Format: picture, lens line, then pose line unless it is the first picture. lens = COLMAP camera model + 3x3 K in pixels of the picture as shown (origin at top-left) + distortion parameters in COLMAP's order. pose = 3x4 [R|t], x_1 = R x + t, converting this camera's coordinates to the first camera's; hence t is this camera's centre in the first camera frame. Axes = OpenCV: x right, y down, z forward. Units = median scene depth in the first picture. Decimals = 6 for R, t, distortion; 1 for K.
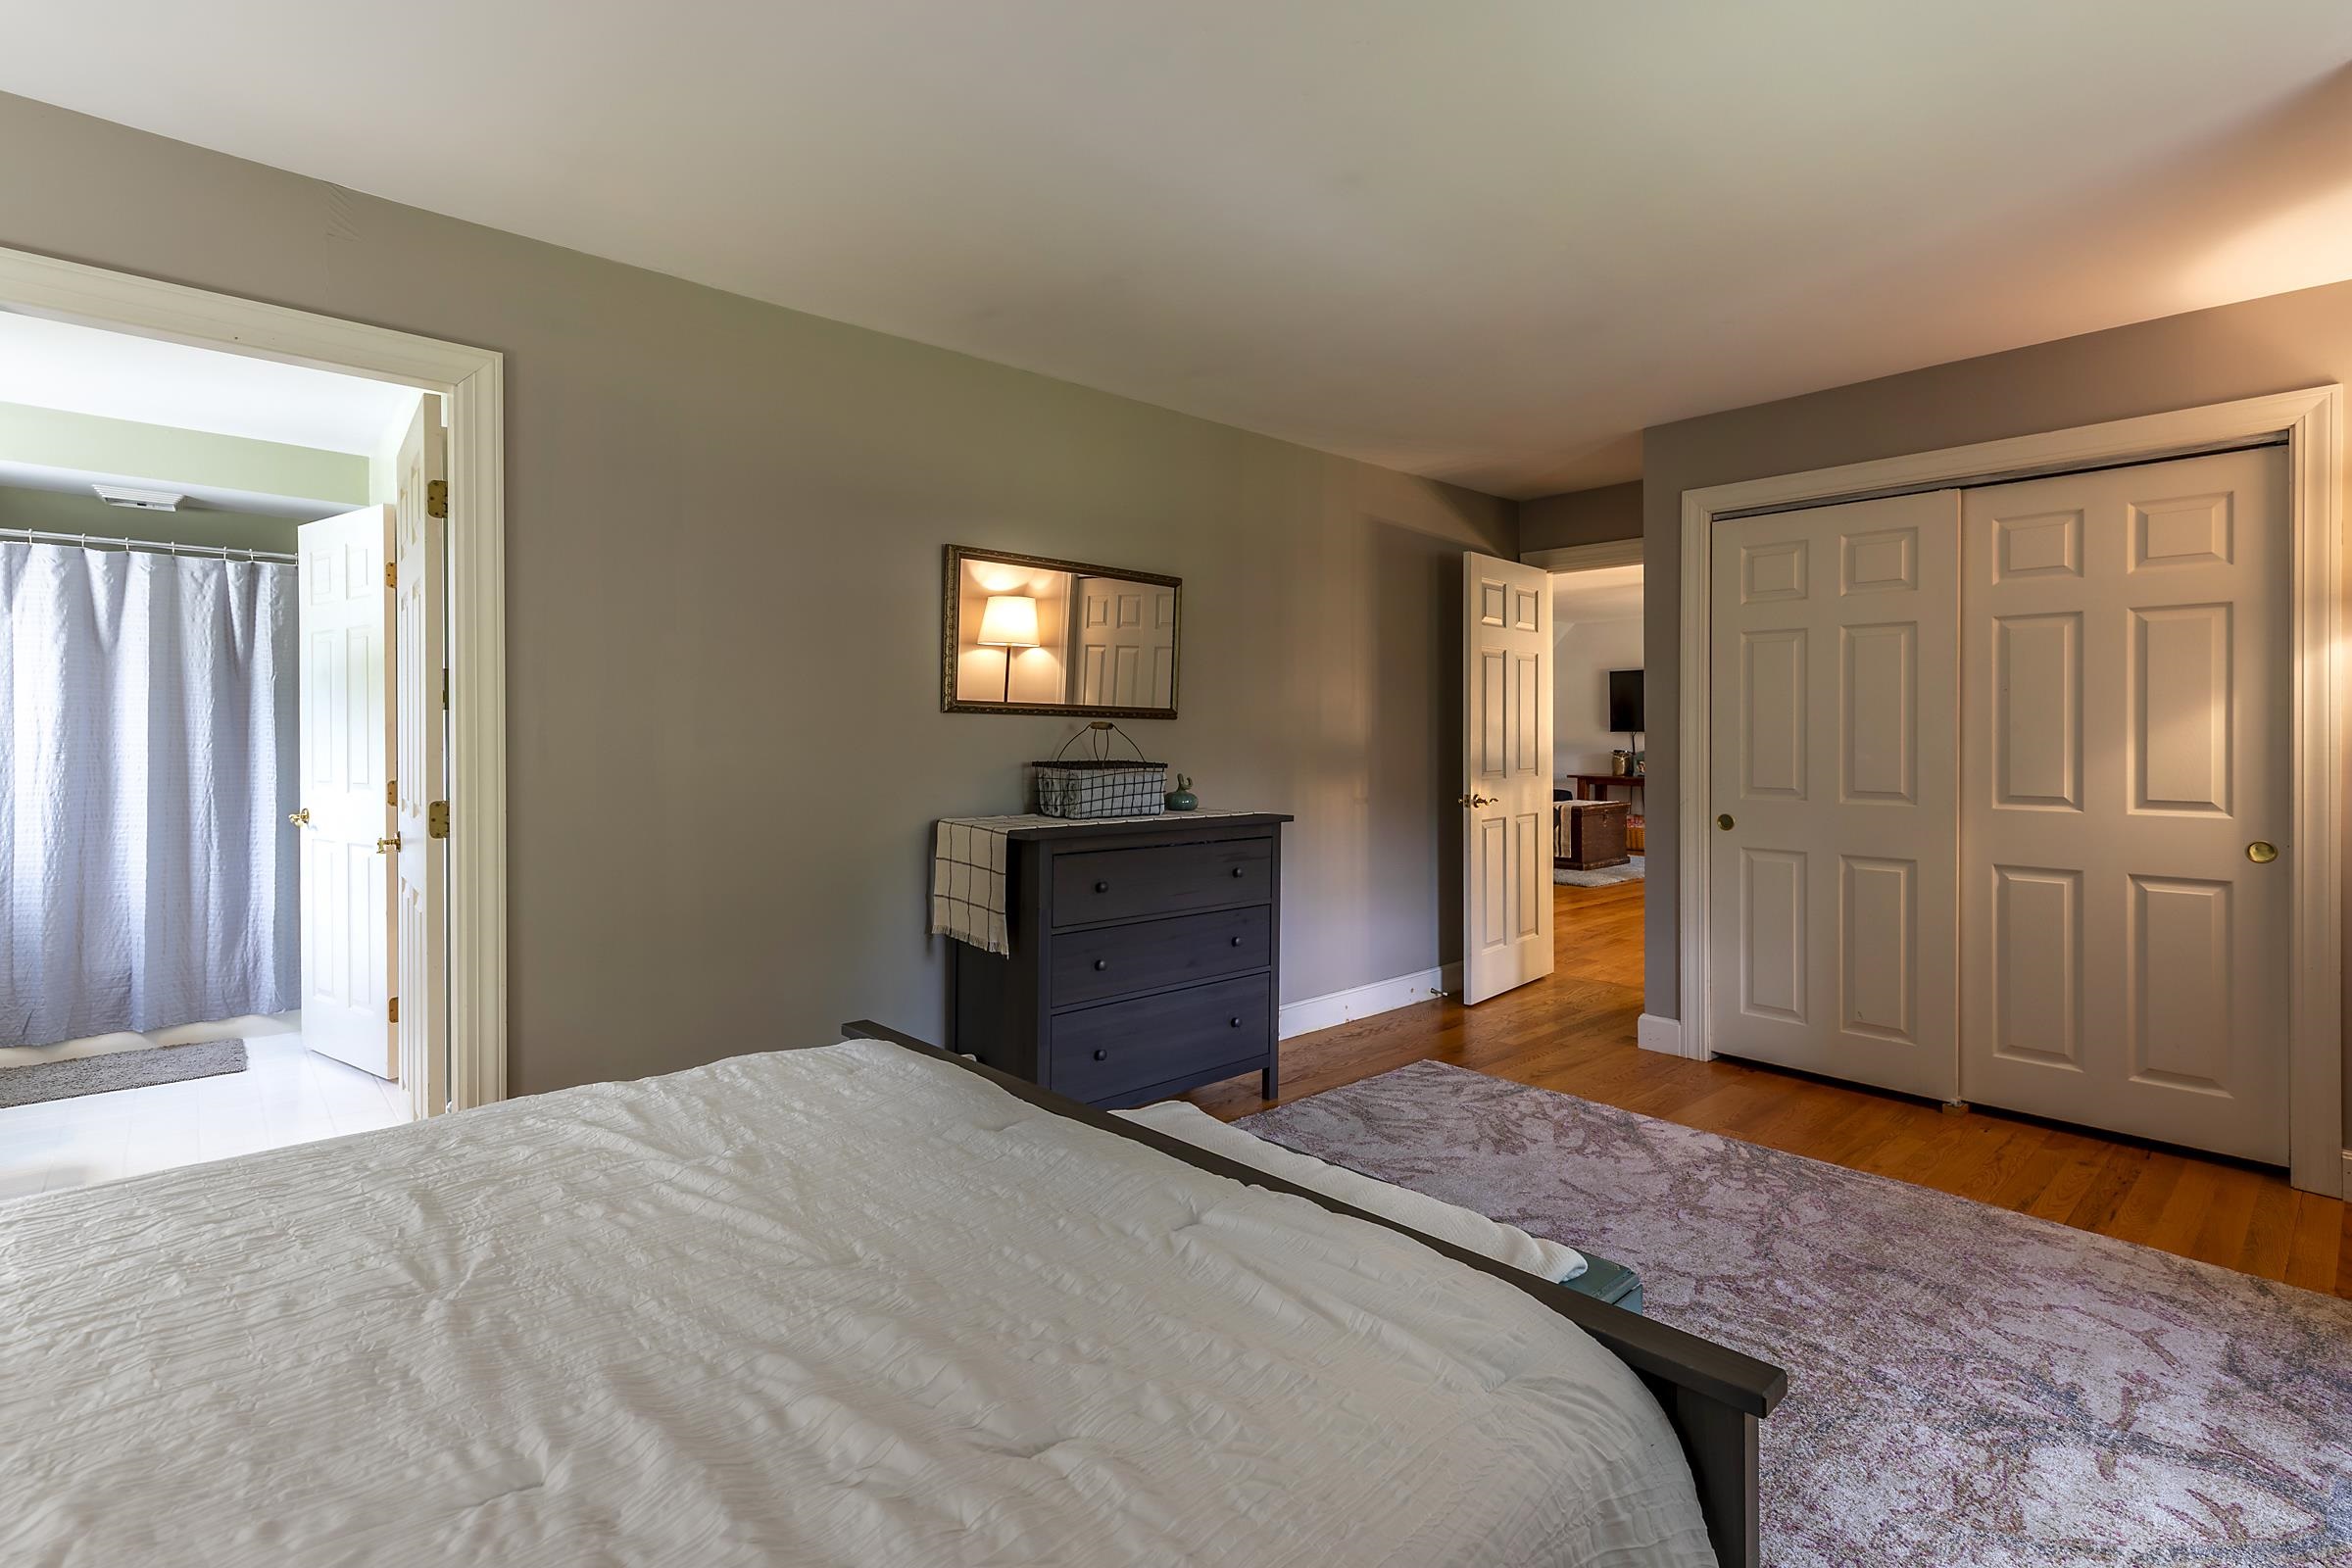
lens RADIAL K [[1085.7, 0, 1151.7], [0, 1085.7, 739.9], [0, 0, 1]] dist [0.004118, 0.000980]
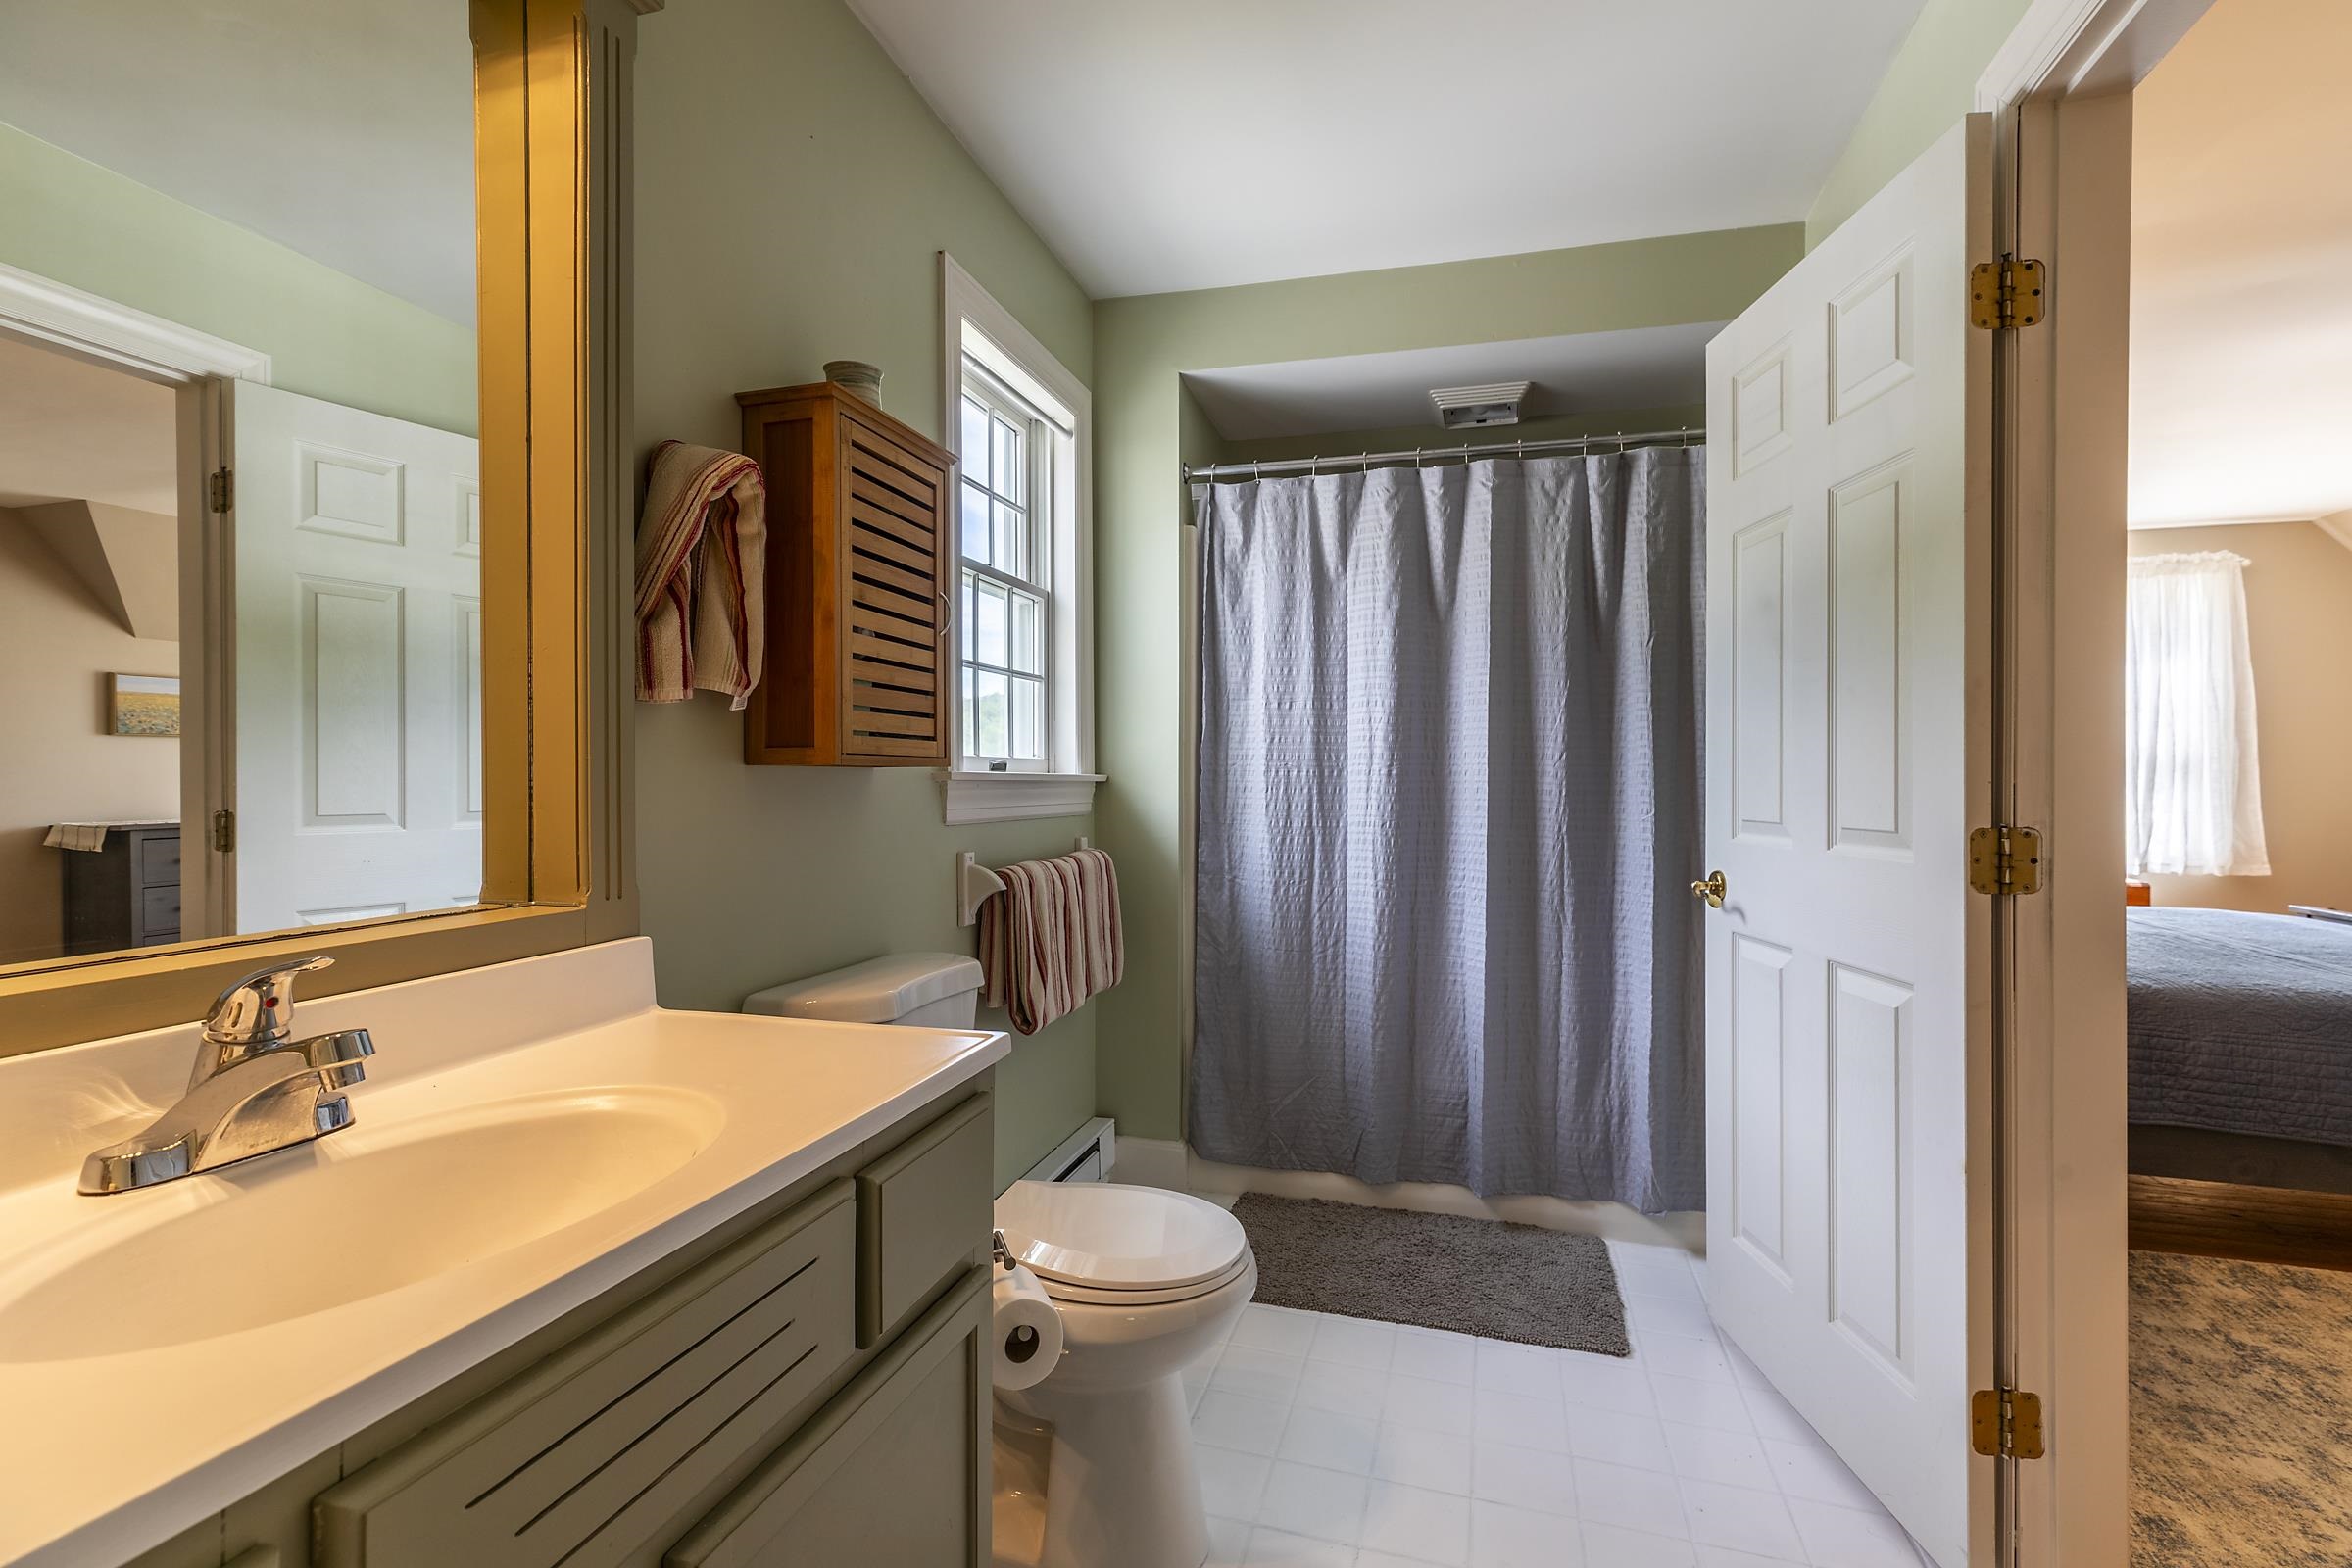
lens RADIAL K [[1085.7, 0, 1173.8], [0, 1085.7, 780.2], [0, 0, 1]] dist [0.004118, 0.000980]
pose [[0.533617, 0.006654, -0.845700, -0.461374], [-0.003814, 0.999978, 0.005462, 0.016478], [0.845718, 0.000311, 0.533630, 0.483721]]
